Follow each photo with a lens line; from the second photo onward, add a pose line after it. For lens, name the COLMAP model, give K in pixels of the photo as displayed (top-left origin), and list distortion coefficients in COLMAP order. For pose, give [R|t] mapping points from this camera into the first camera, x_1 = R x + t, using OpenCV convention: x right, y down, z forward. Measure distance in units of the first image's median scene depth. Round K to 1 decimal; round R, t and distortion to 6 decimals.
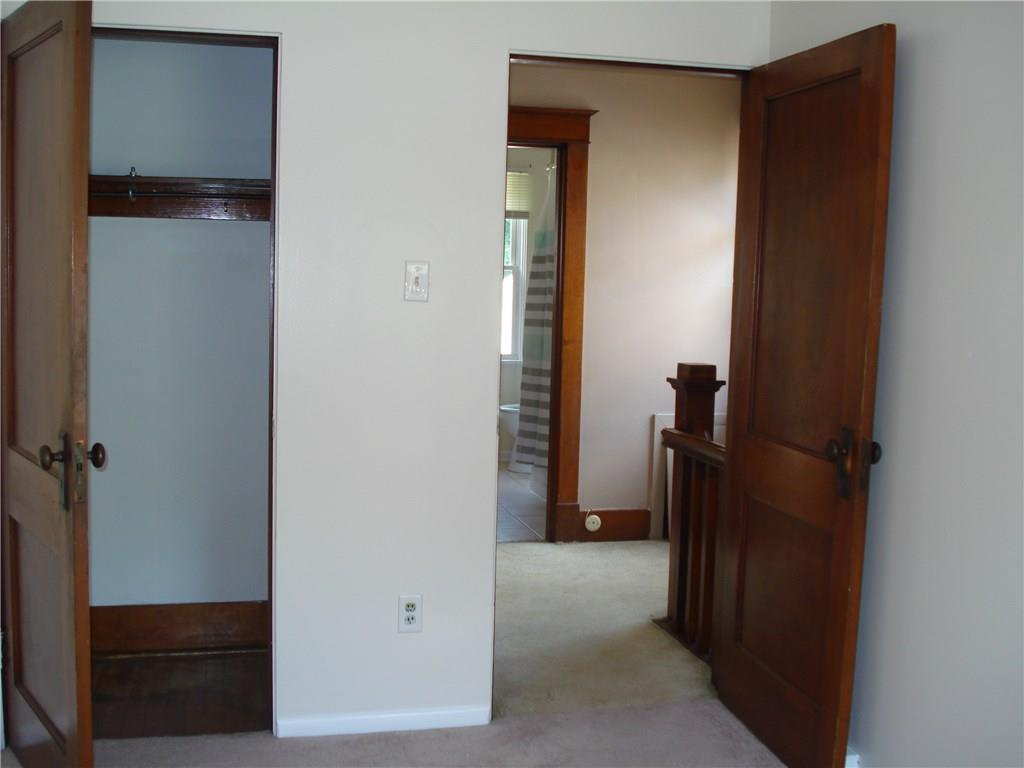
lens RADIAL K [[1204.3, 0, 513.1], [0, 1204.3, 385.4], [0, 0, 1]] dist [-0.111411, 0.000000]
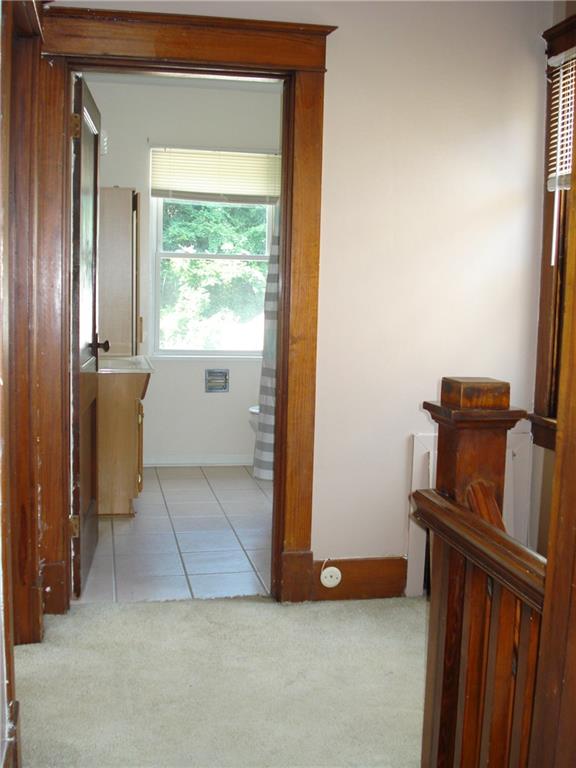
lens RADIAL K [[903.2, 0, 286.1], [0, 903.2, 382.7], [0, 0, 1]] dist [-0.111411, 0.000000]
pose [[0.999103, 0.005501, -0.041989, 0.062209], [-0.004862, 0.999871, 0.015289, -0.017530], [0.042068, -0.015071, 0.999001, 0.436818]]
